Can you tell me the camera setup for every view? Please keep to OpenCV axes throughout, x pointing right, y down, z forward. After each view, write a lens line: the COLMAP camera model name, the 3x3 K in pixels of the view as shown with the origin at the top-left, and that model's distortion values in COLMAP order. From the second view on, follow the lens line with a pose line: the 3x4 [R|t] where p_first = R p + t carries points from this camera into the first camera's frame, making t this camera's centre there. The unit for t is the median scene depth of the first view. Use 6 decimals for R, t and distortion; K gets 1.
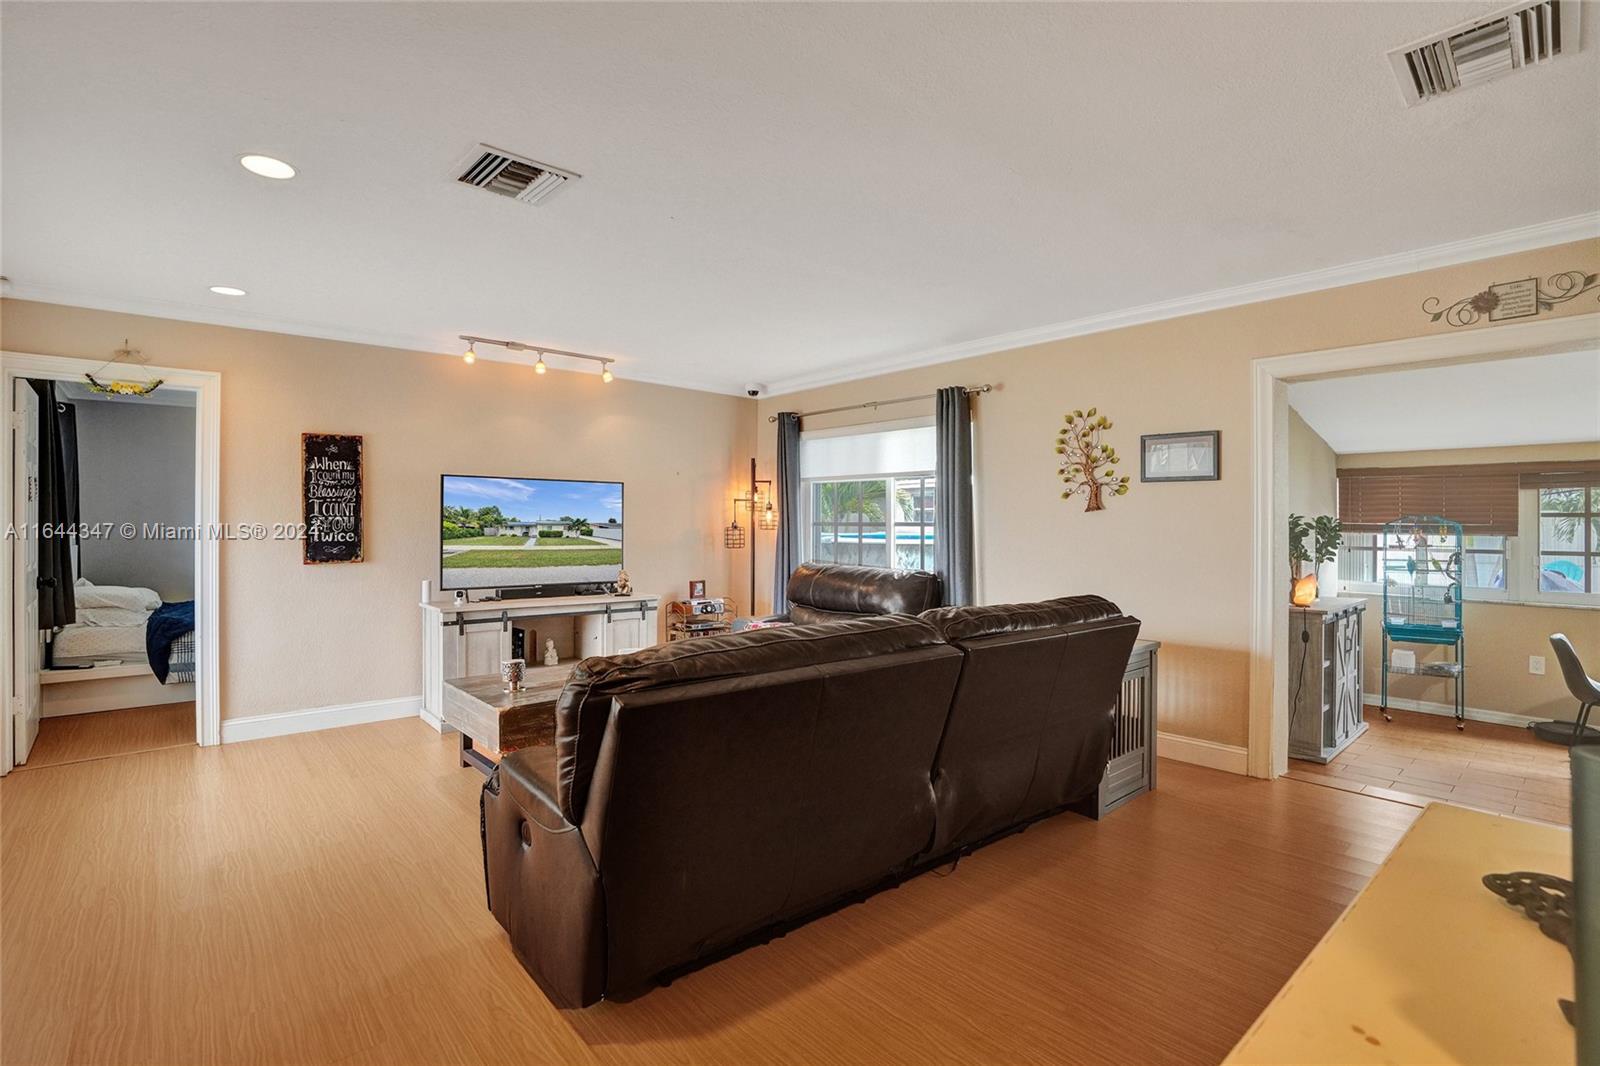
lens RADIAL K [[754.0, 0, 816.2], [0, 754.0, 518.6], [0, 0, 1]] dist [-0.034422, 0.007749]
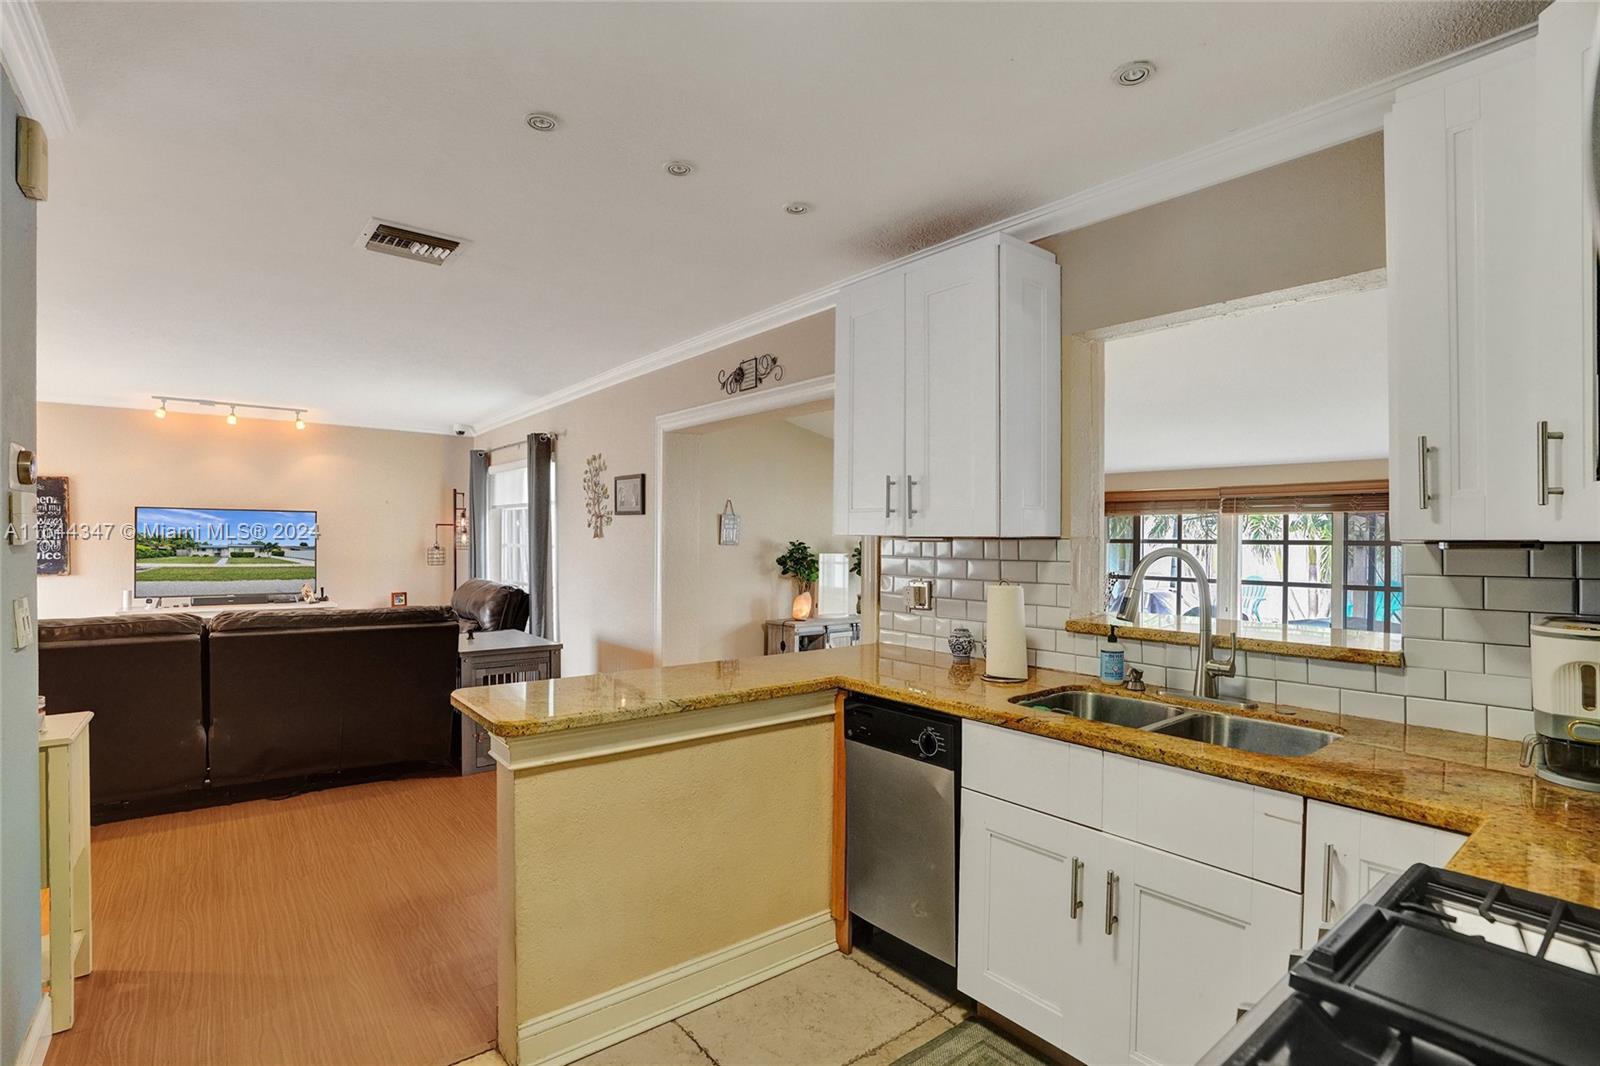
lens RADIAL K [[754.0, 0, 802.8], [0, 754.0, 543.9], [0, 0, 1]] dist [-0.034422, 0.007749]
pose [[0.999023, 0.001656, -0.044154, 0.648341], [-0.001258, 0.999958, 0.009045, -0.009411], [0.044168, -0.008981, 0.998984, -0.178212]]
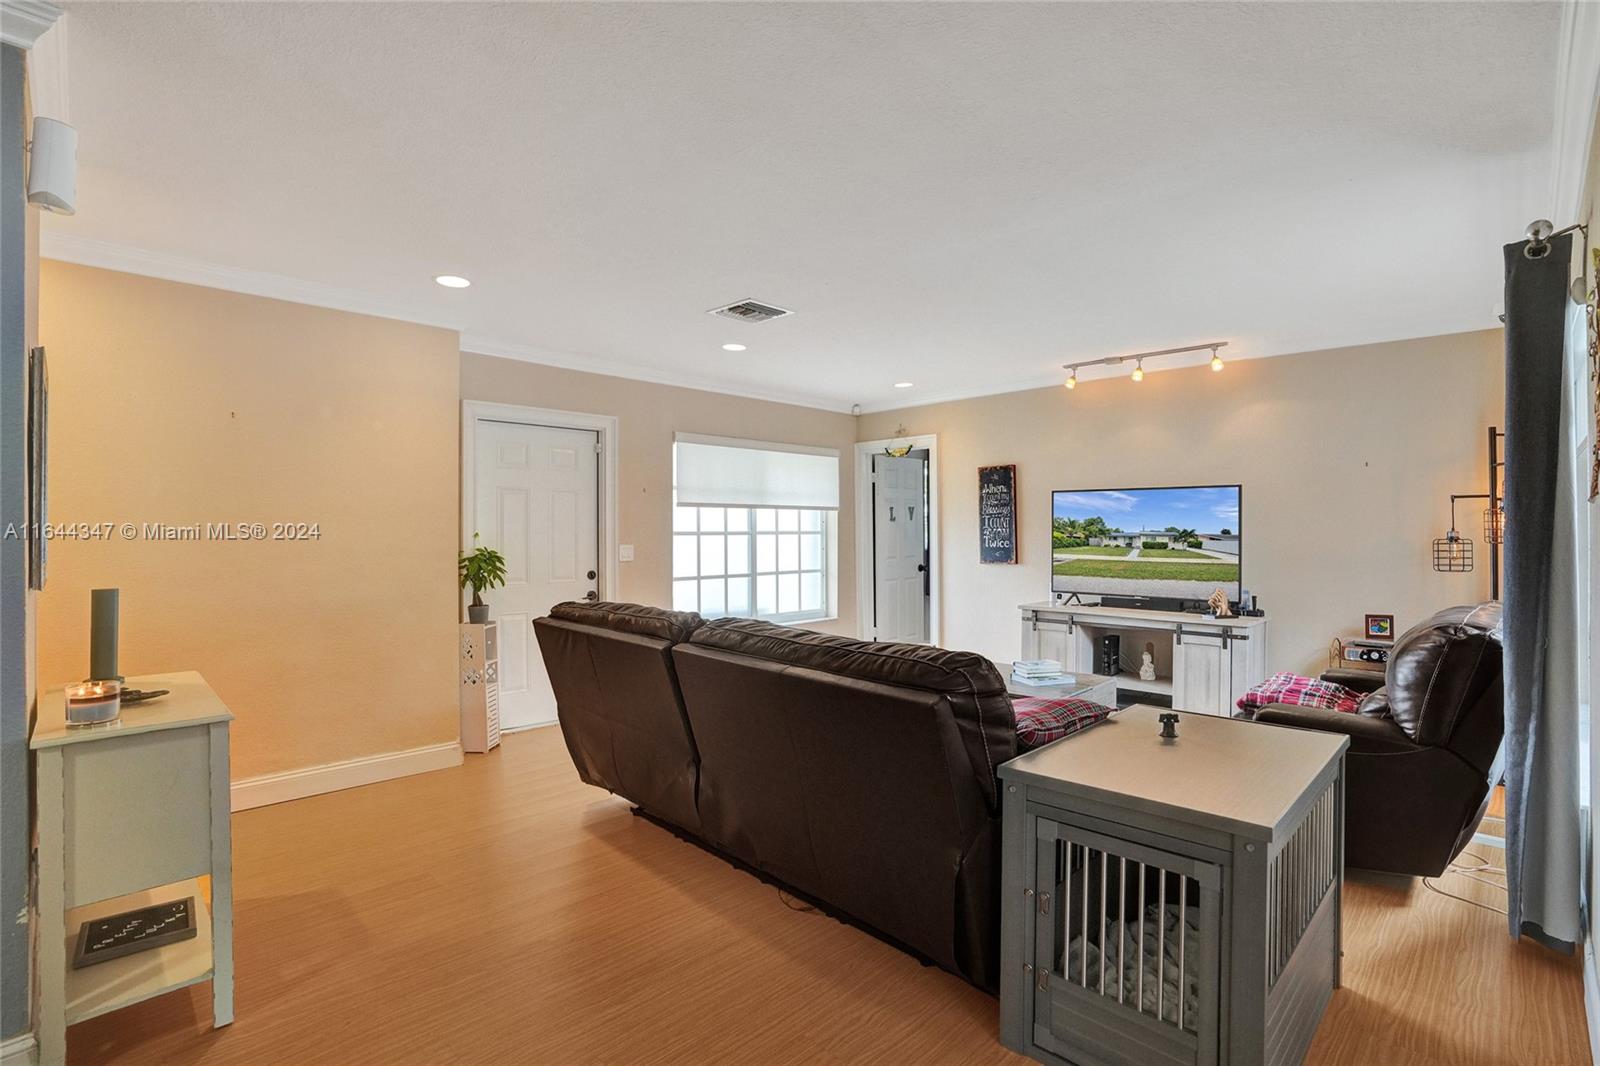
lens RADIAL K [[754.0, 0, 790.9], [0, 754.0, 522.1], [0, 0, 1]] dist [-0.034422, 0.007749]
pose [[0.071296, -0.015655, -0.997332, 0.592196], [0.000234, 0.999877, -0.015678, 0.006205], [0.997455, 0.000885, 0.071291, 0.497544]]
